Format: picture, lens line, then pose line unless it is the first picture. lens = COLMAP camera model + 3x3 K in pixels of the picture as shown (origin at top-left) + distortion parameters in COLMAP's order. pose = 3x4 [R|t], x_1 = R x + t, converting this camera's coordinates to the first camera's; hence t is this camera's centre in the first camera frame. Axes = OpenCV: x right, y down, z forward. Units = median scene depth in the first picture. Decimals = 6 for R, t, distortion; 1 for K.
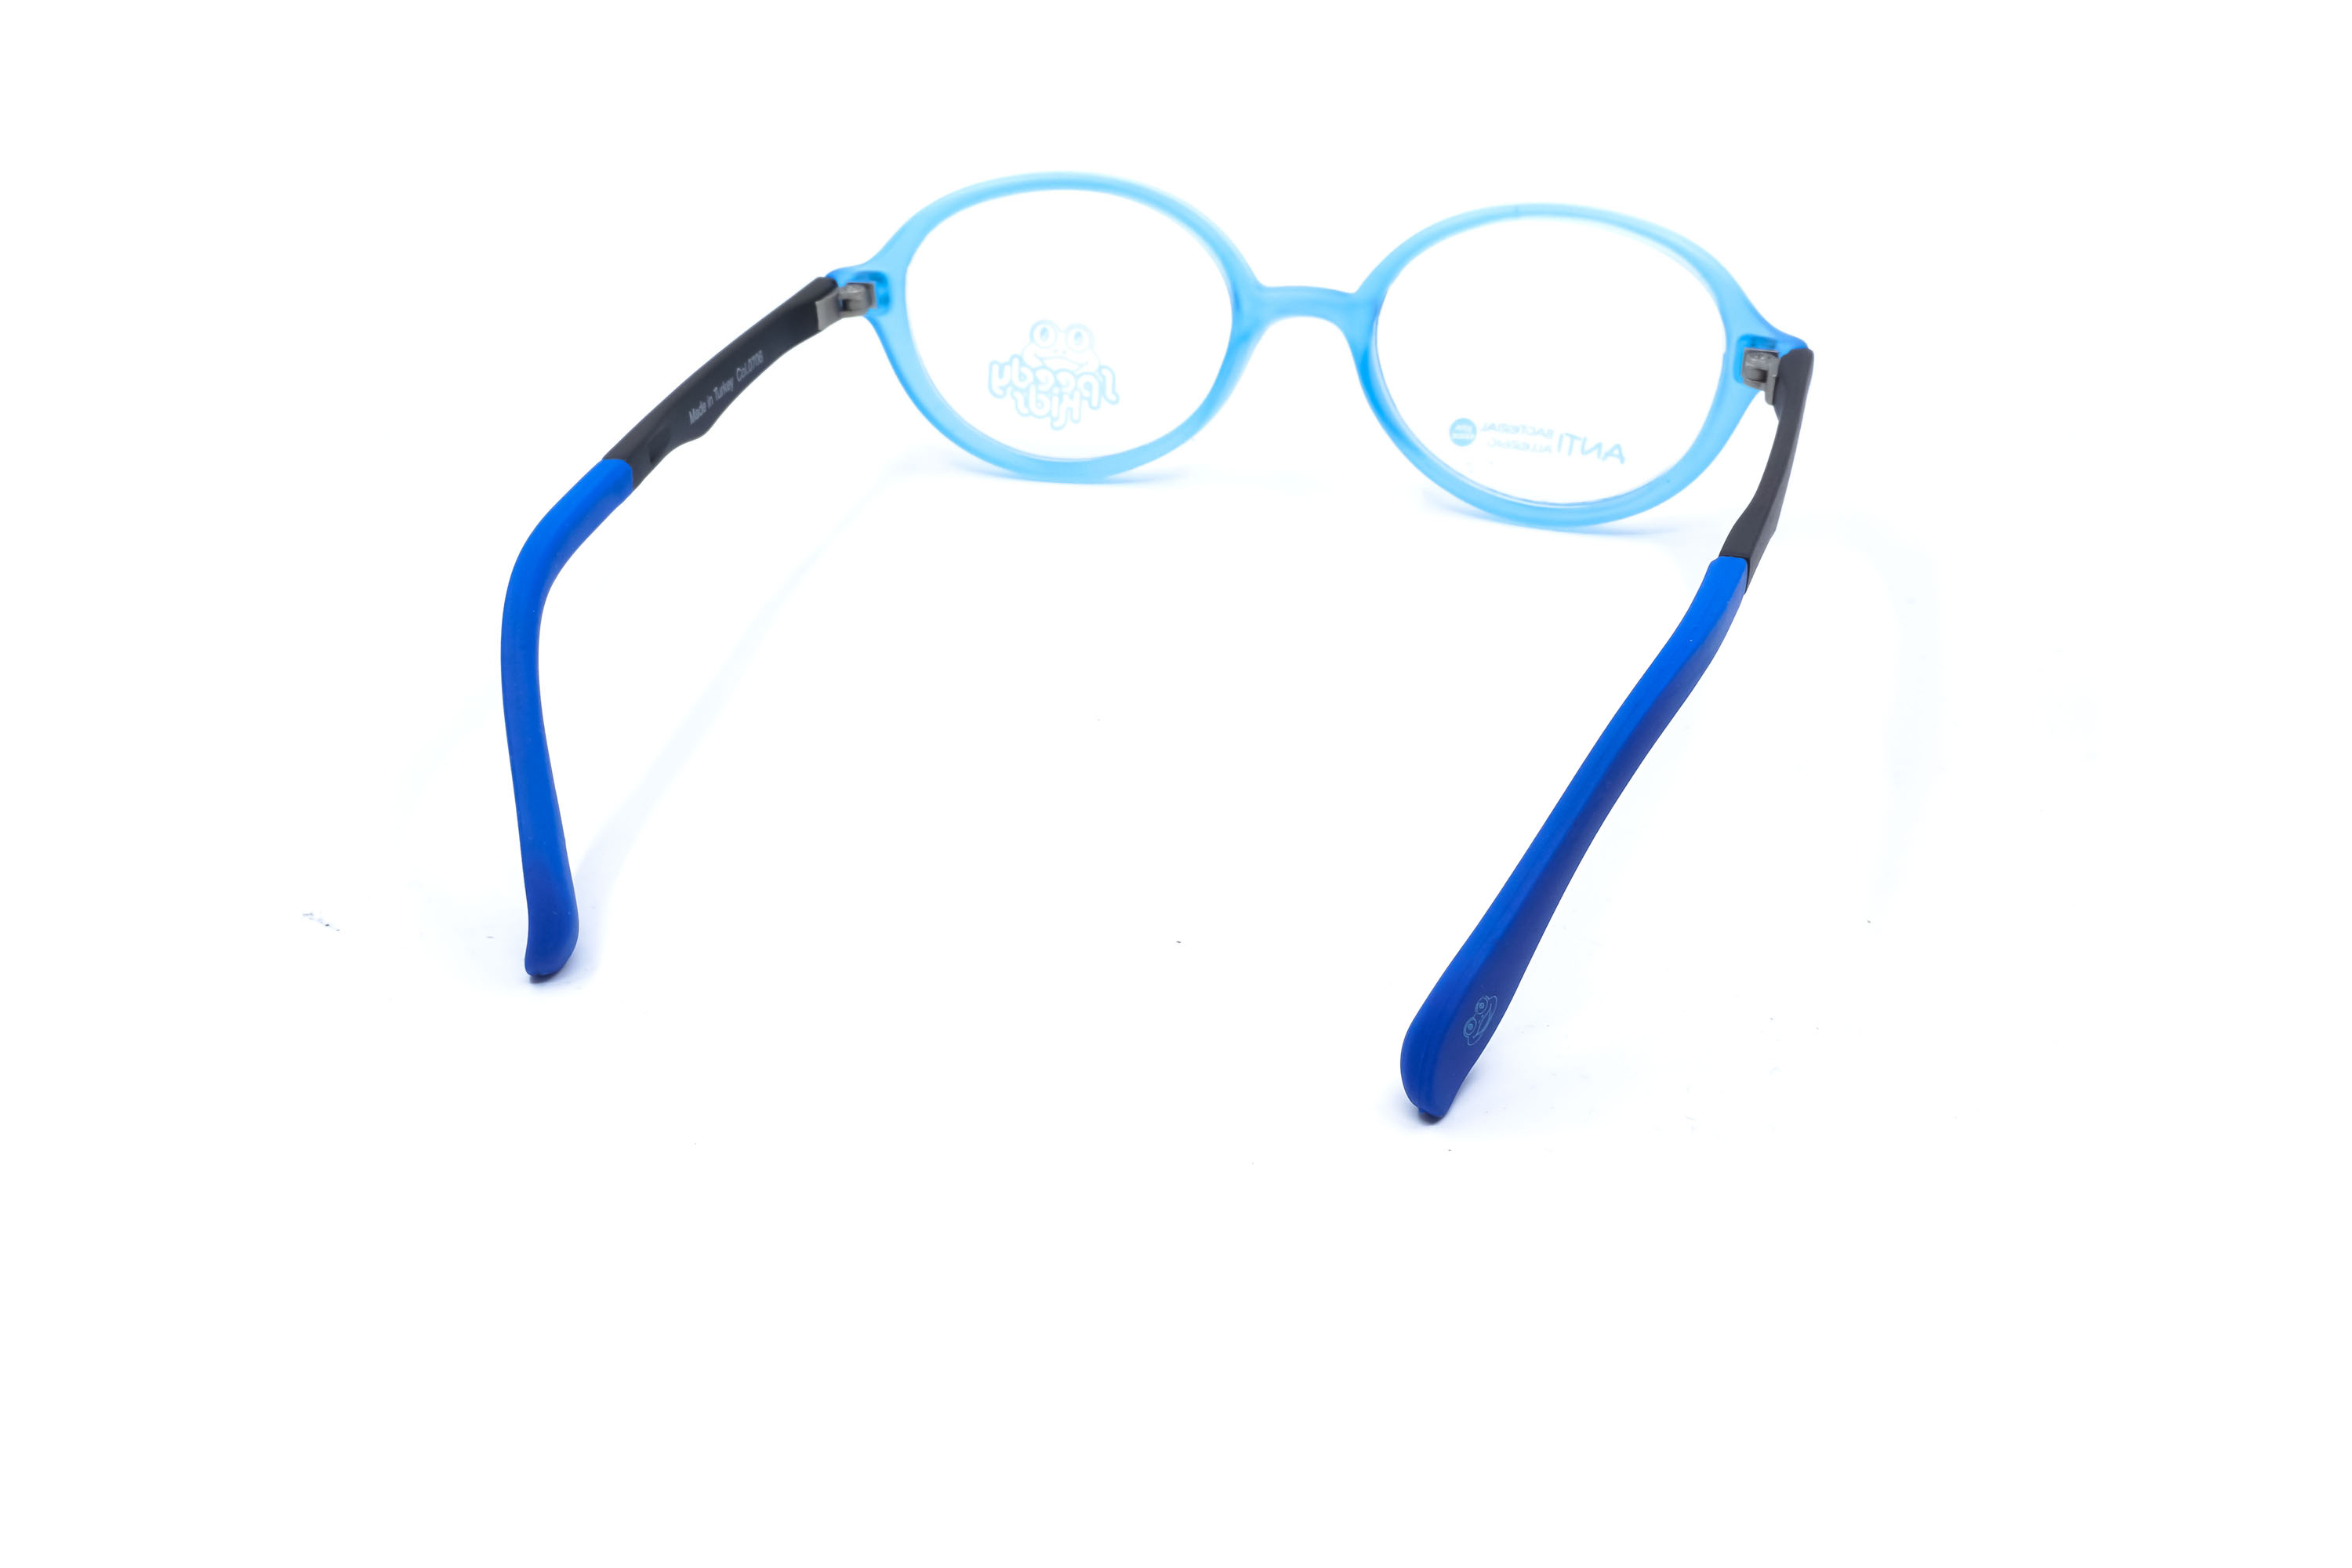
lens RADIAL K [[2436.7, 0, 1176.0], [0, 2436.7, 784.0], [0, 0, 1]] dist [0.004532, -0.012167]
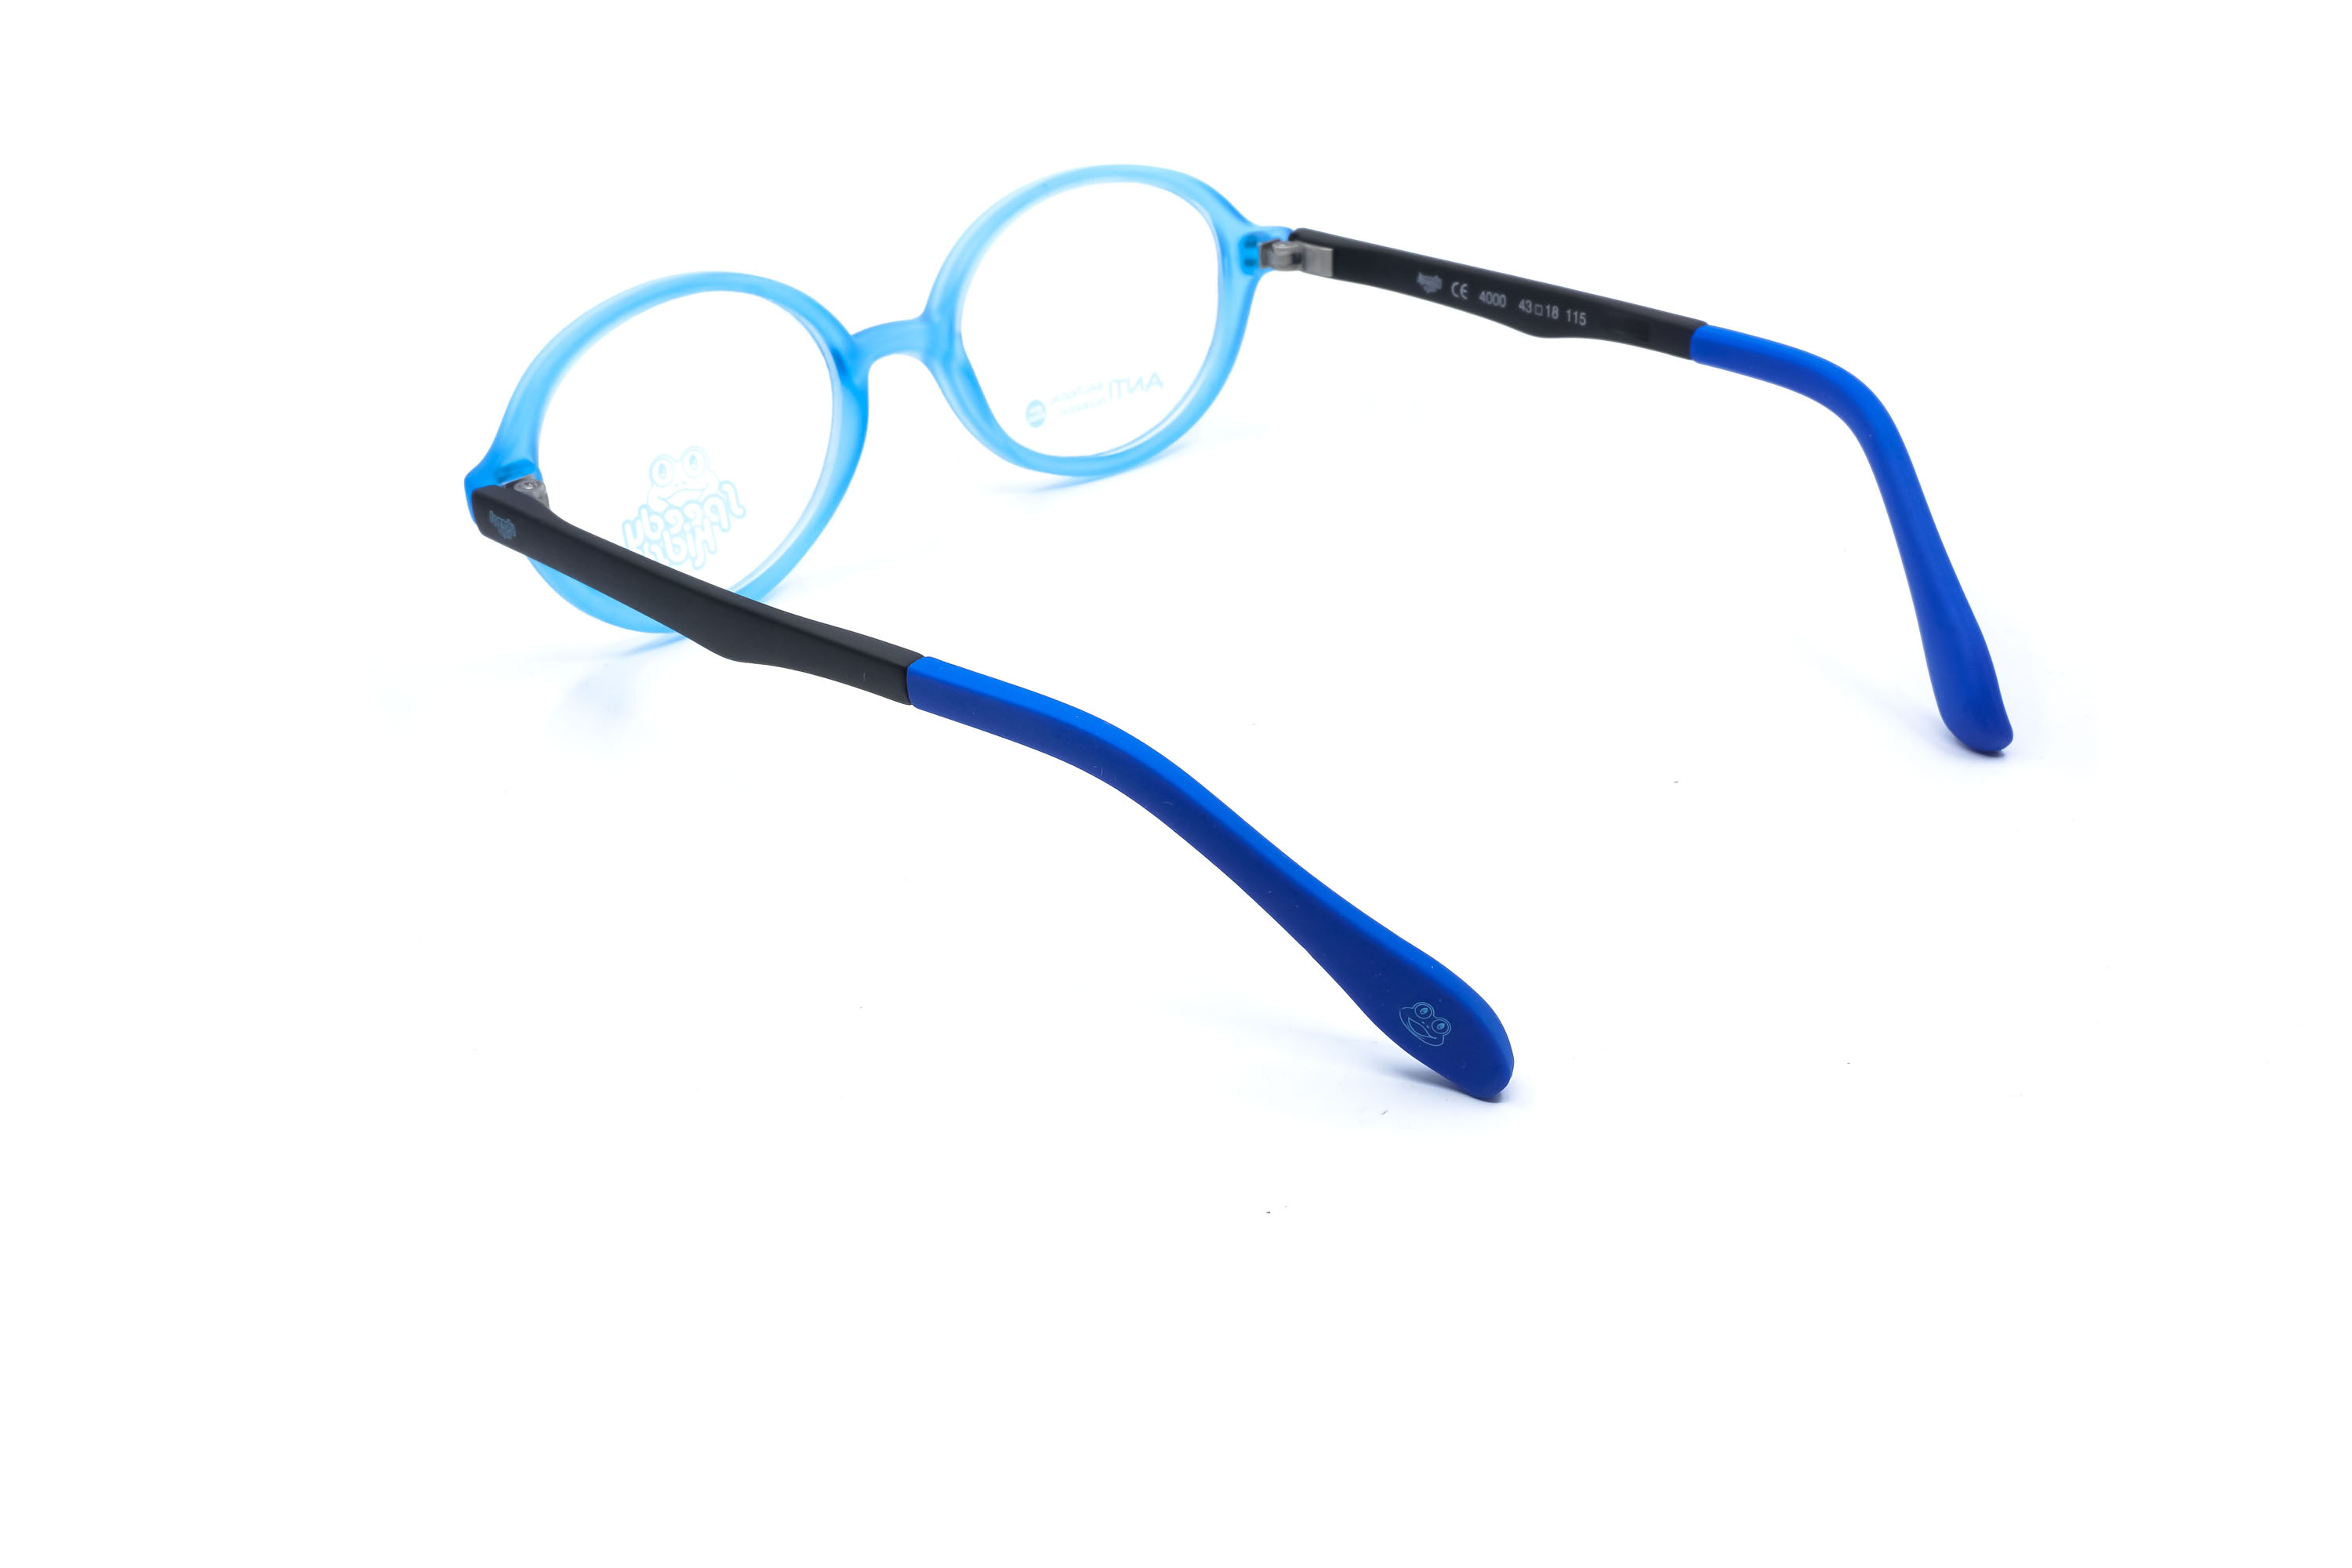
lens RADIAL K [[2436.7, 0, 1176.0], [0, 2436.7, 784.0], [0, 0, 1]] dist [0.004532, -0.012167]
pose [[0.494745, -0.417654, 0.762098, -0.678488], [0.434886, 0.878228, 0.198974, -0.180040], [-0.752397, 0.232984, 0.616130, 0.347719]]
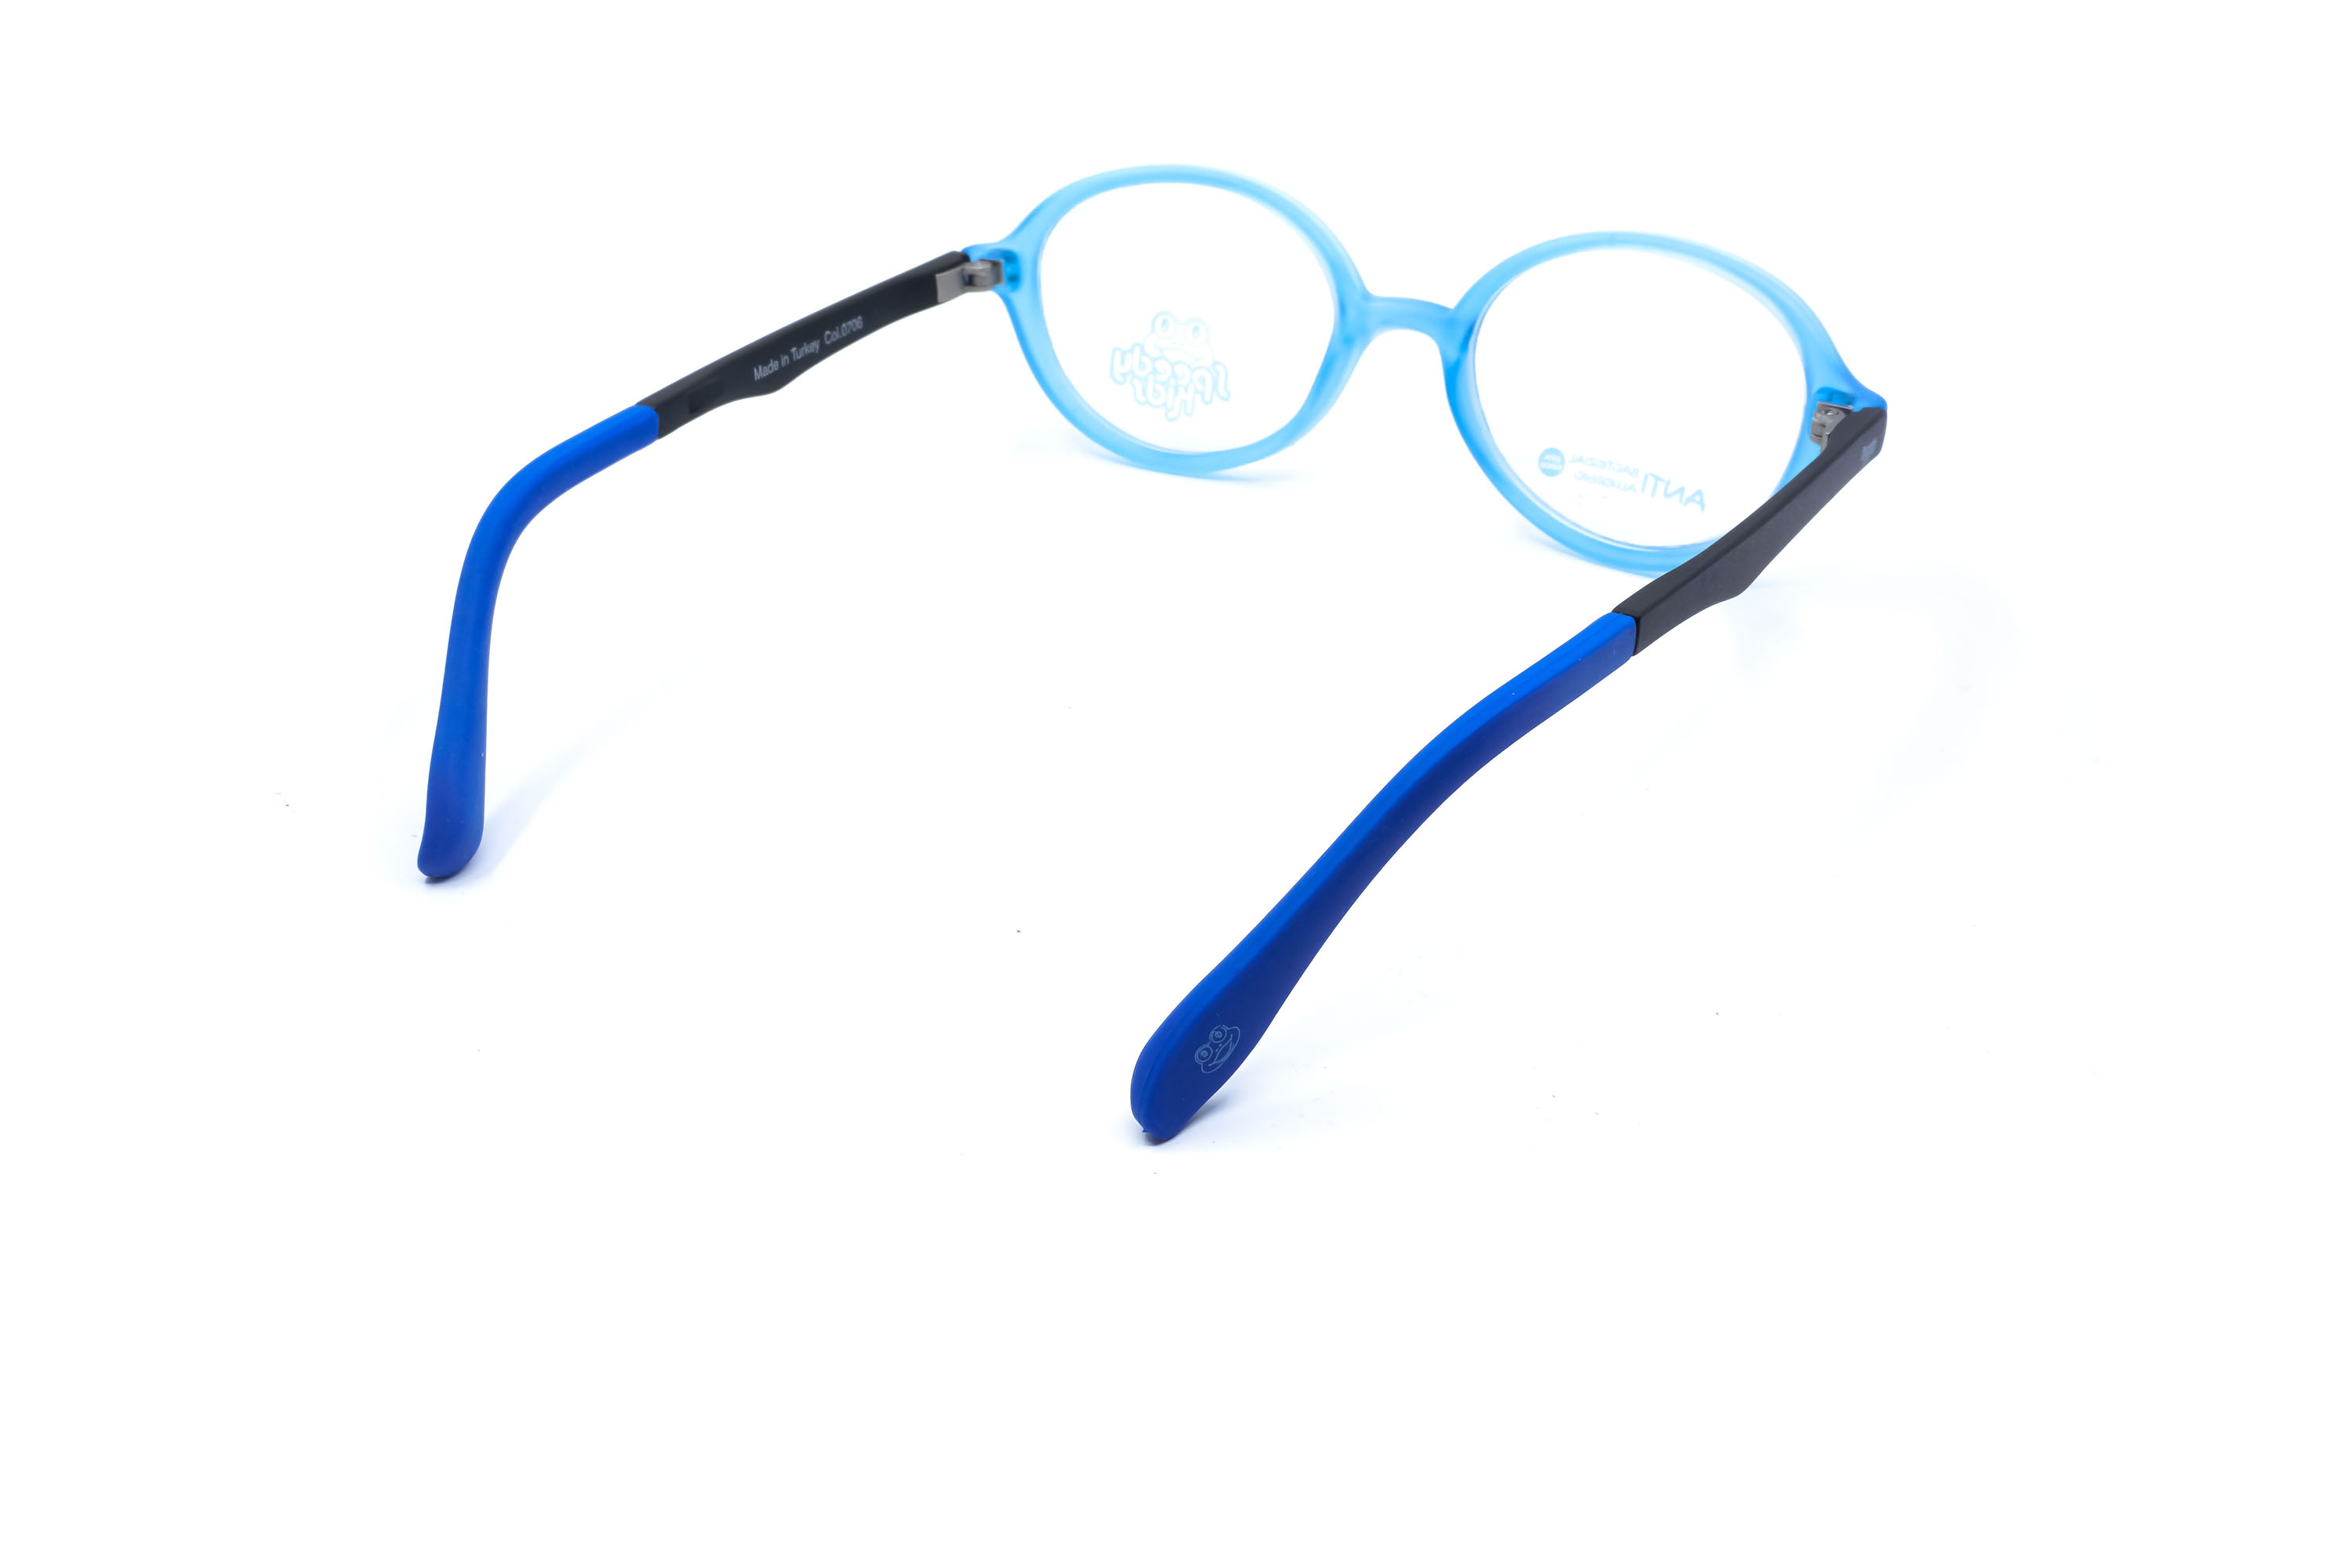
lens RADIAL K [[2423.2, 0, 1176.0], [0, 2423.2, 784.0], [0, 0, 1]] dist [-0.002082, -0.003947]
pose [[0.965922, 0.127854, -0.225049, 0.200142], [-0.126901, 0.991738, 0.018760, -0.015991], [0.225589, 0.010438, 0.974167, 0.028010]]
